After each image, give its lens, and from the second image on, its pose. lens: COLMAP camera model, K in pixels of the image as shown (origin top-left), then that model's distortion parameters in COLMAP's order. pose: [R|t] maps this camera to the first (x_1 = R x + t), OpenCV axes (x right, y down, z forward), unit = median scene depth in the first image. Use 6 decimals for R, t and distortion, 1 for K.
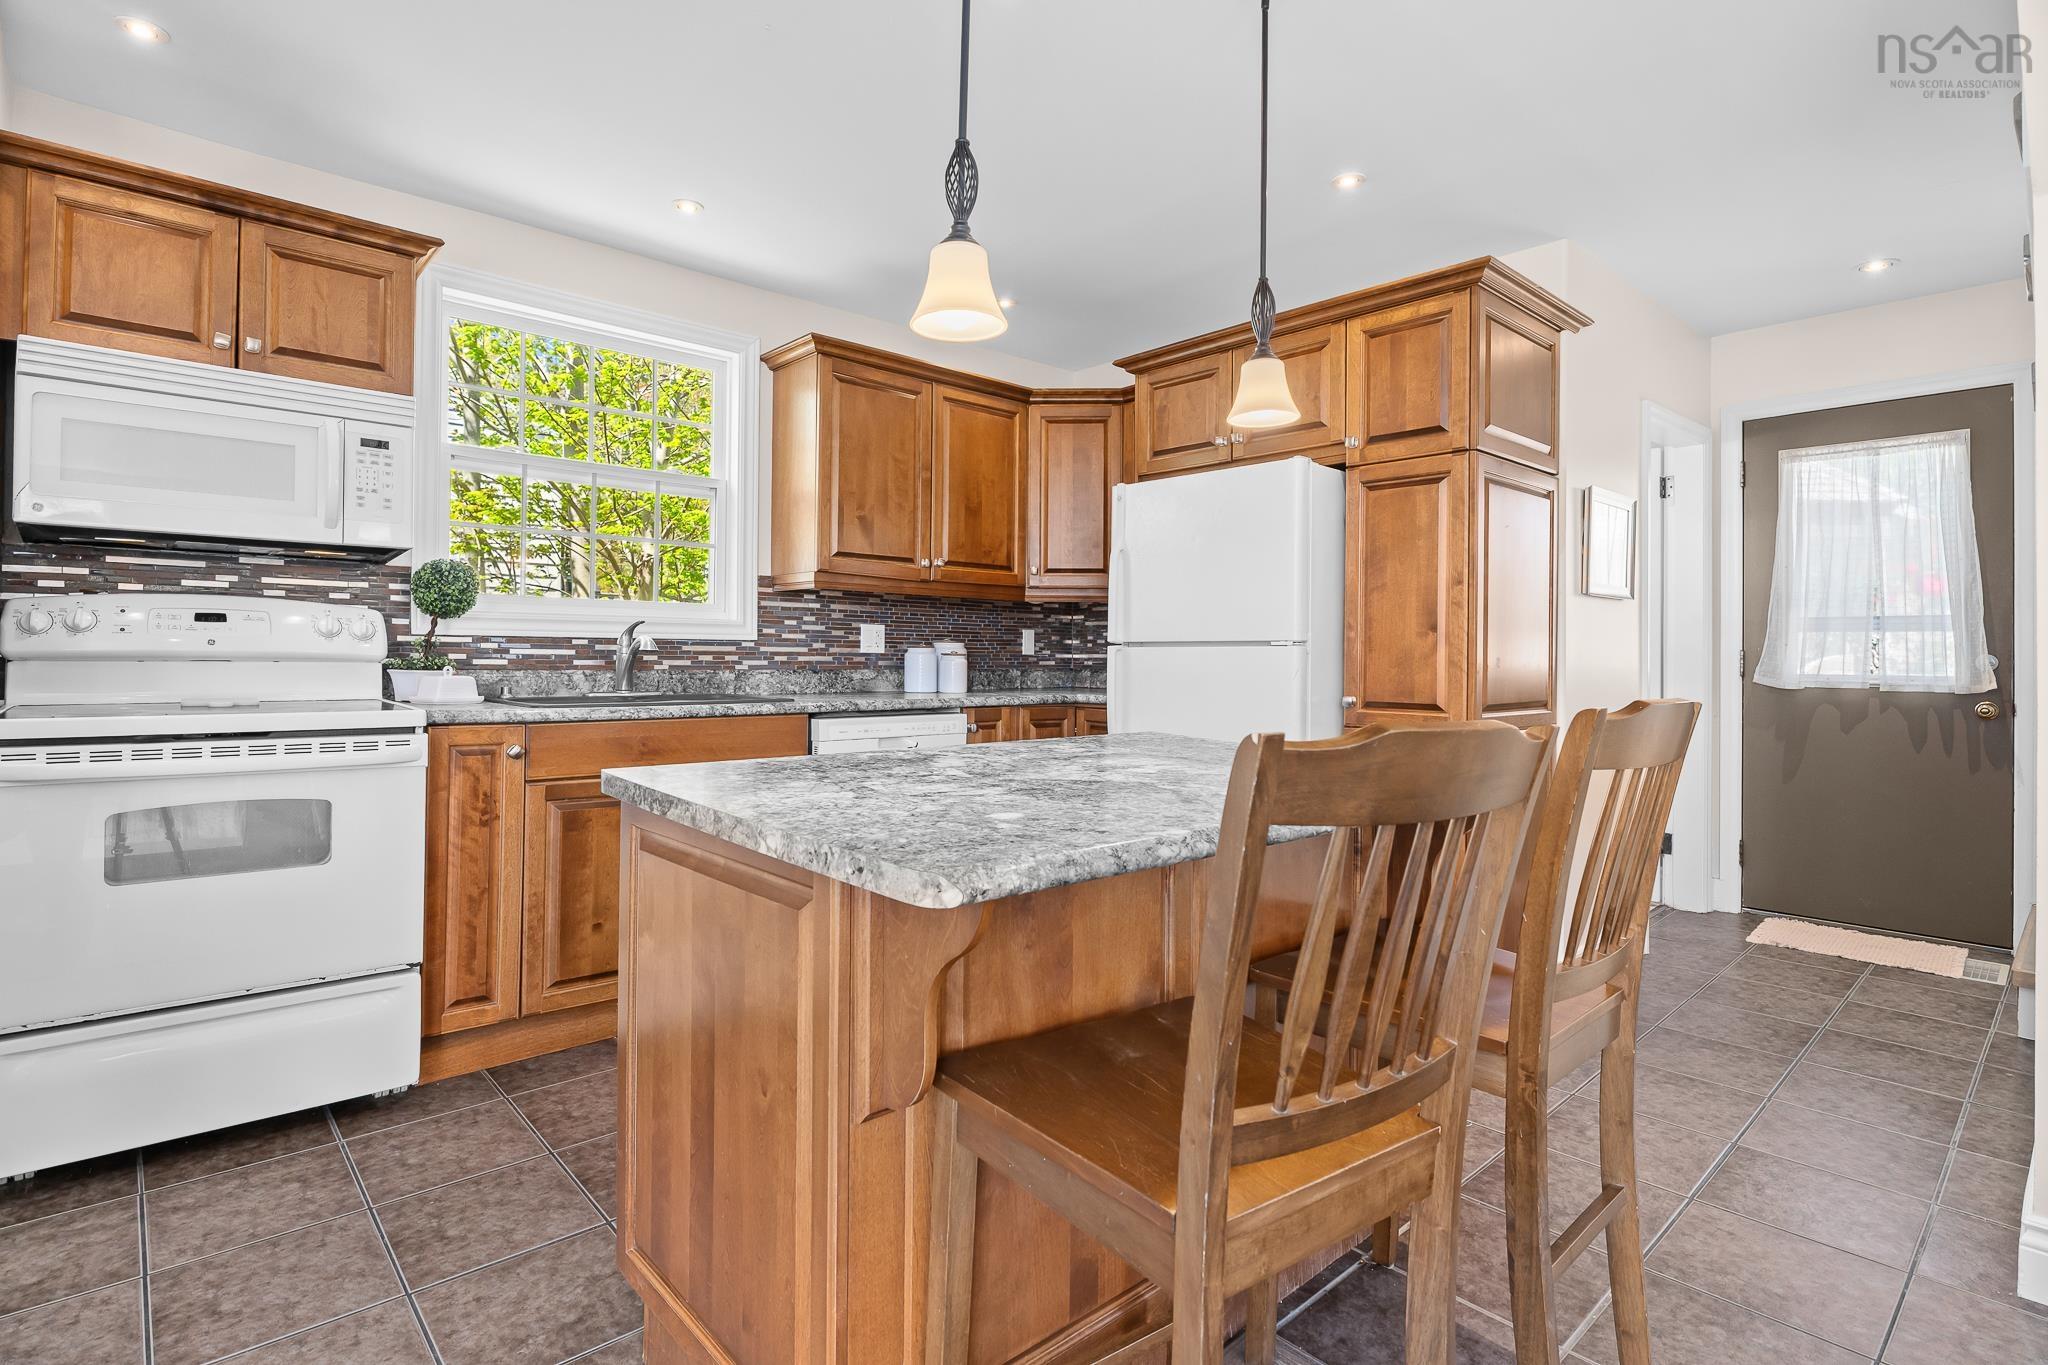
lens RADIAL K [[1008.3, 0, 1008.6], [0, 1008.3, 651.4], [0, 0, 1]] dist [-0.001360, -0.000257]
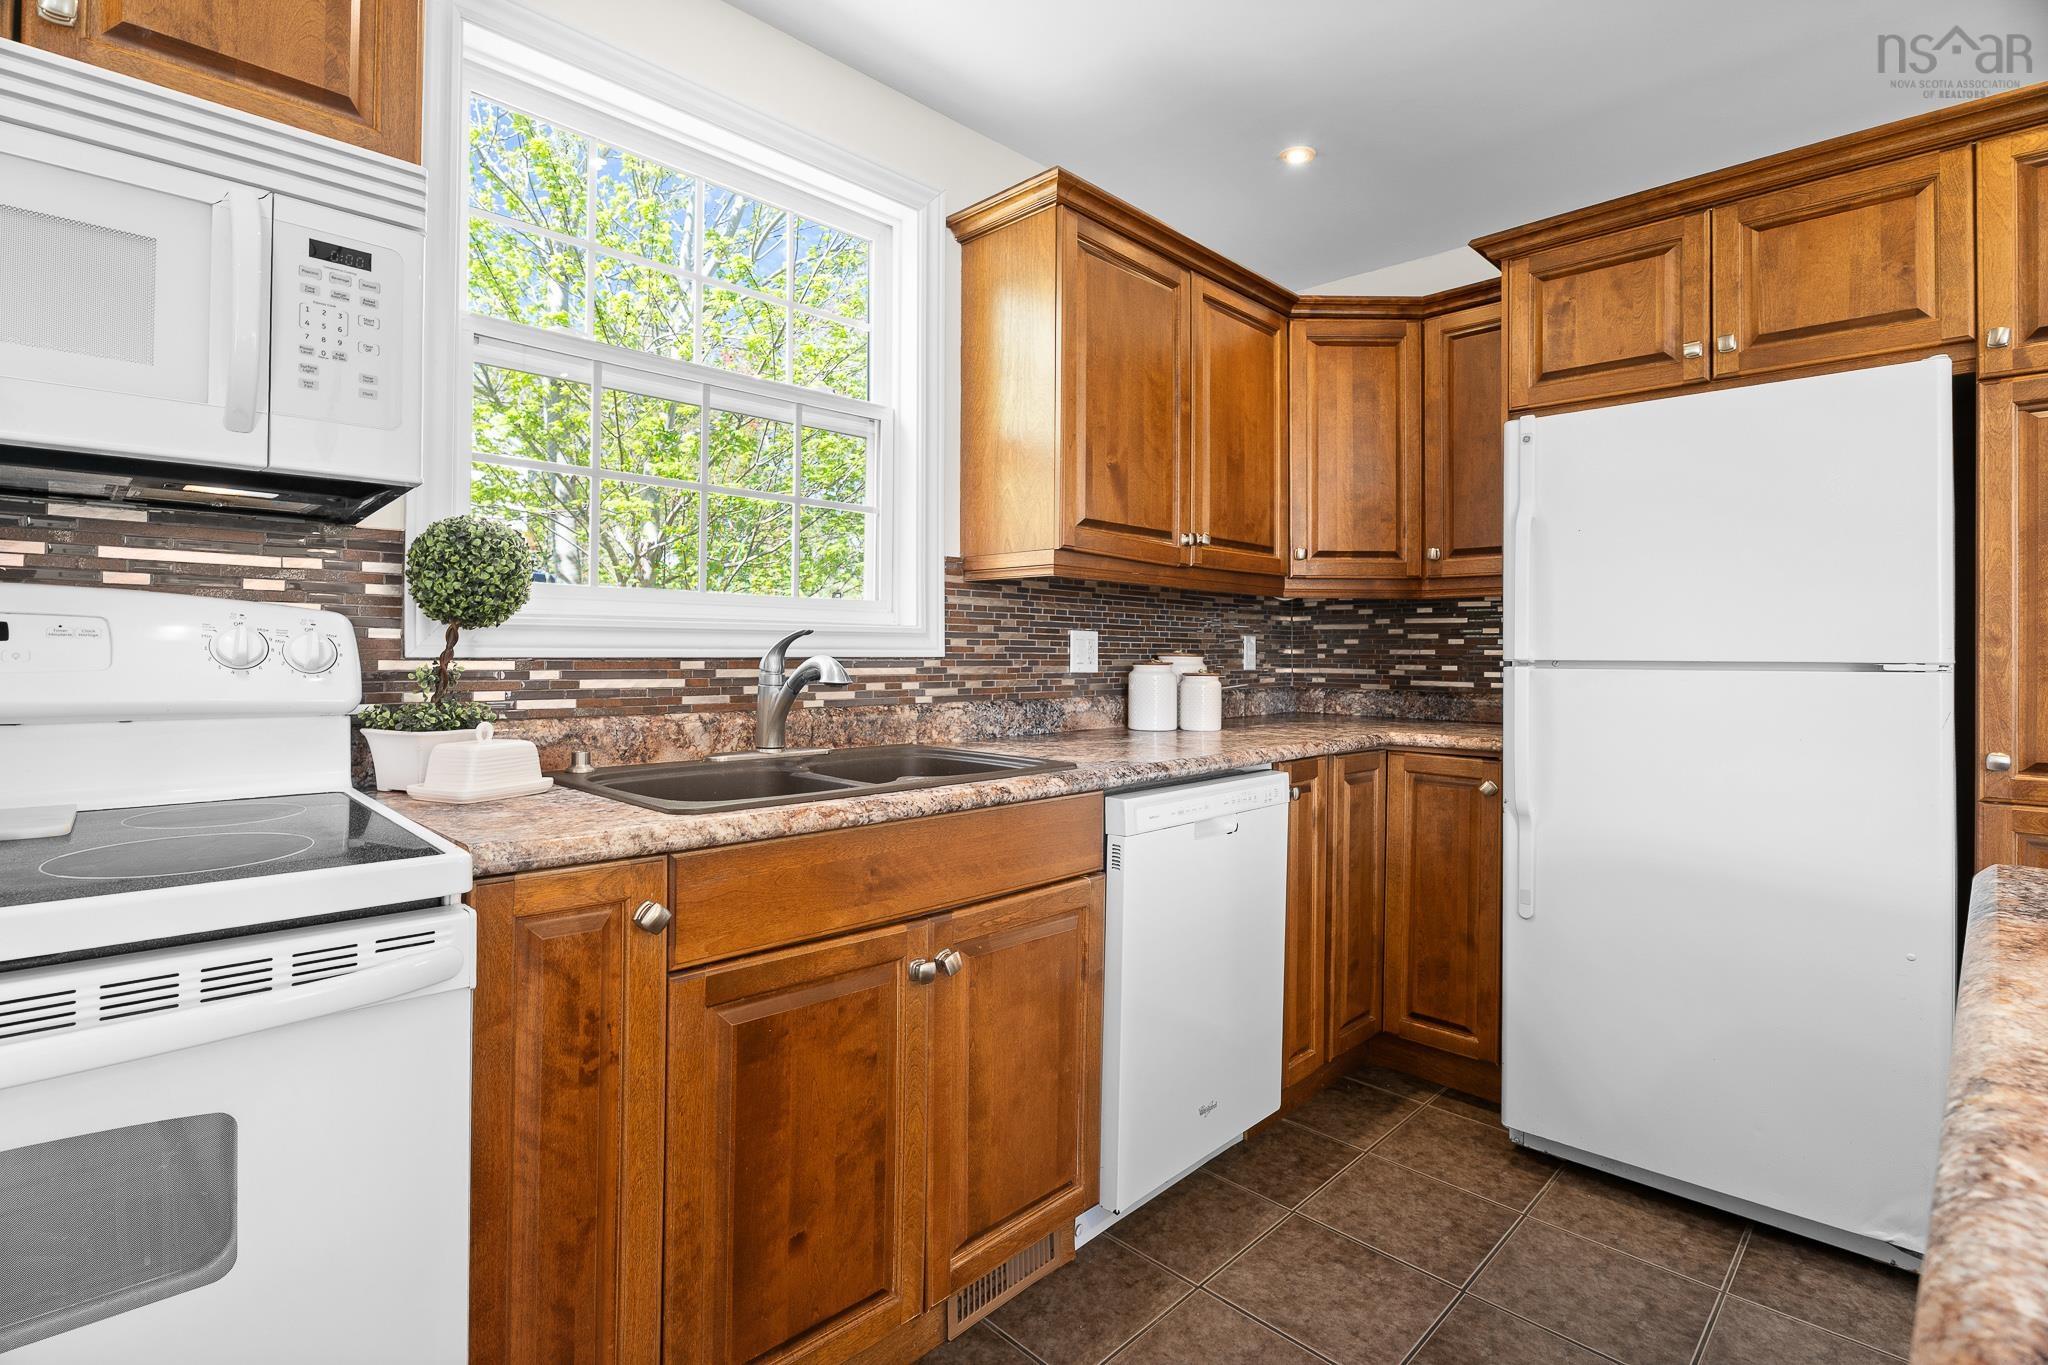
lens RADIAL K [[981.3, 0, 1018.3], [0, 981.3, 644.2], [0, 0, 1]] dist [-0.007012, 0.000222]
pose [[0.998085, -0.001842, 0.061833, -0.256800], [0.001988, 0.999995, -0.002293, -0.018909], [-0.061829, 0.002412, 0.998084, 0.395303]]
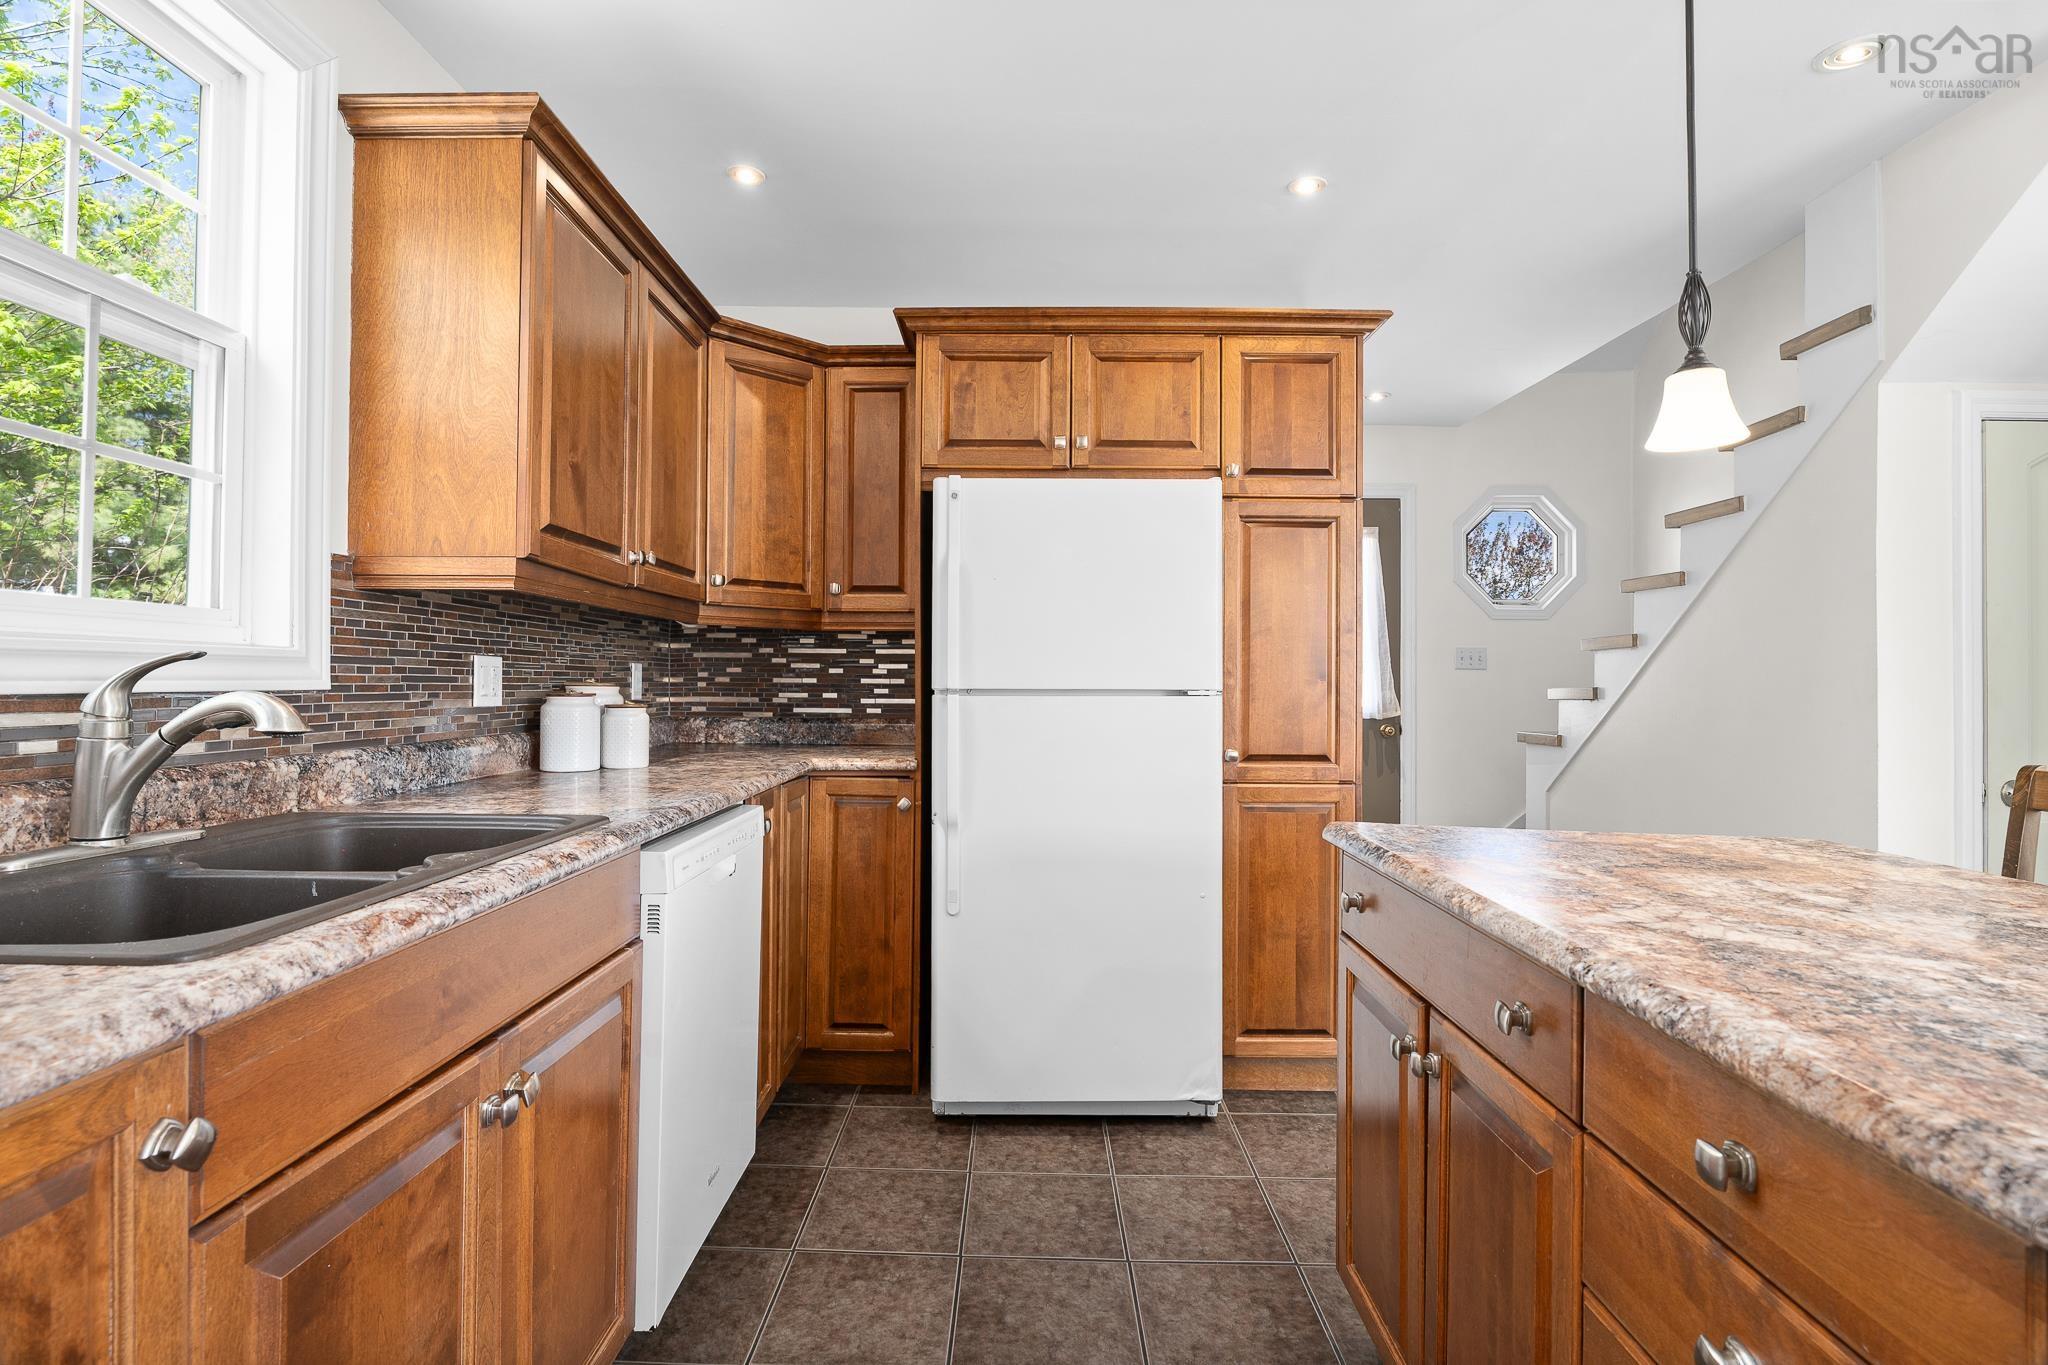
lens RADIAL K [[979.3, 0, 1015.4], [0, 979.3, 665.9], [0, 0, 1]] dist [-0.010848, 0.000404]
pose [[0.675747, 0.006654, 0.737104, -0.393240], [-0.003063, 0.999976, -0.006218, -0.021877], [-0.737127, 0.001944, 0.675751, 0.483517]]
